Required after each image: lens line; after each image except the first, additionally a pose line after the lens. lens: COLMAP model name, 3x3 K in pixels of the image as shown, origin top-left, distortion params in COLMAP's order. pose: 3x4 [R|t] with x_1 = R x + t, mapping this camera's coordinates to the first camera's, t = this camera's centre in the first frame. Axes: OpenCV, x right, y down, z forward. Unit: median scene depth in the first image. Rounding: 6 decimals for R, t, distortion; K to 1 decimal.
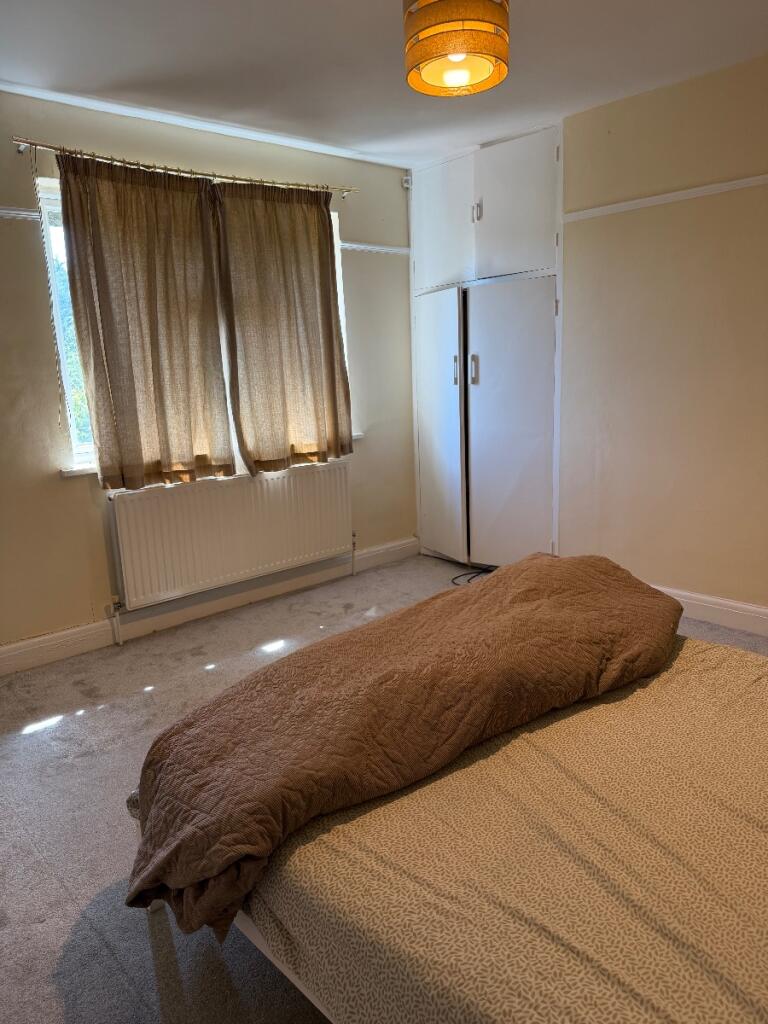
lens RADIAL K [[722.2, 0, 384.0], [0, 722.2, 512.0], [0, 0, 1]] dist [0.109898, -0.202130]
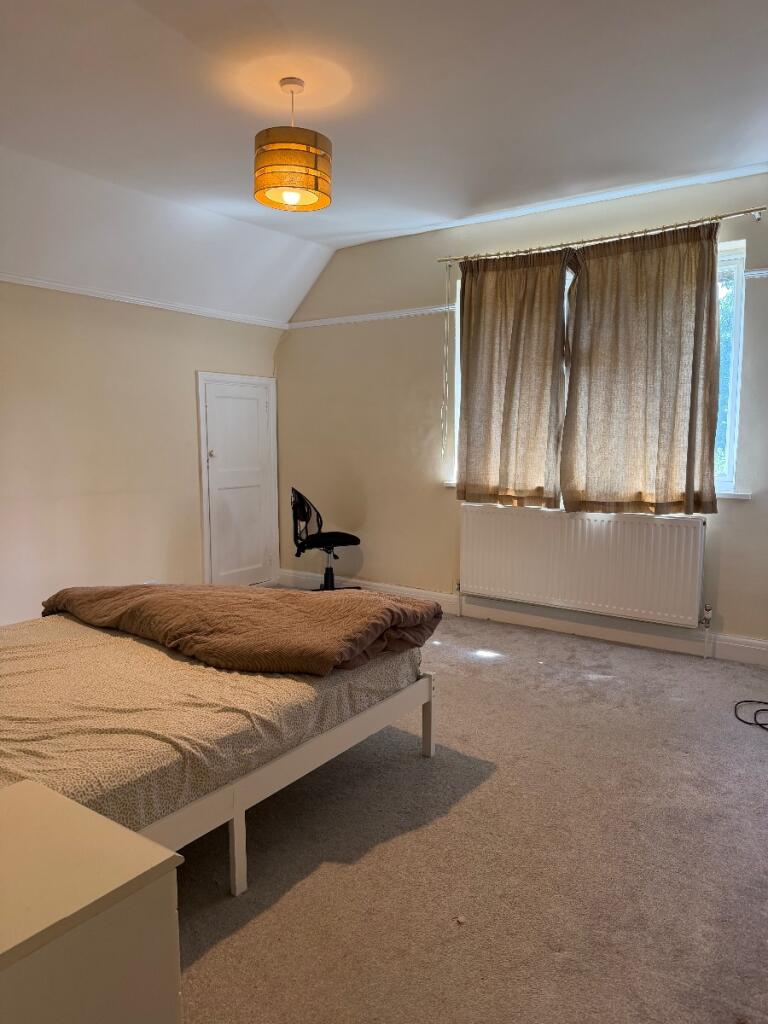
lens RADIAL K [[713.4, 0, 384.0], [0, 713.4, 512.0], [0, 0, 1]] dist [0.073164, -0.198515]
pose [[0.214451, 0.143902, -0.966076, 0.816470], [-0.206268, 0.973453, 0.099213, -0.103621], [0.954706, 0.177994, 0.238441, 0.512743]]
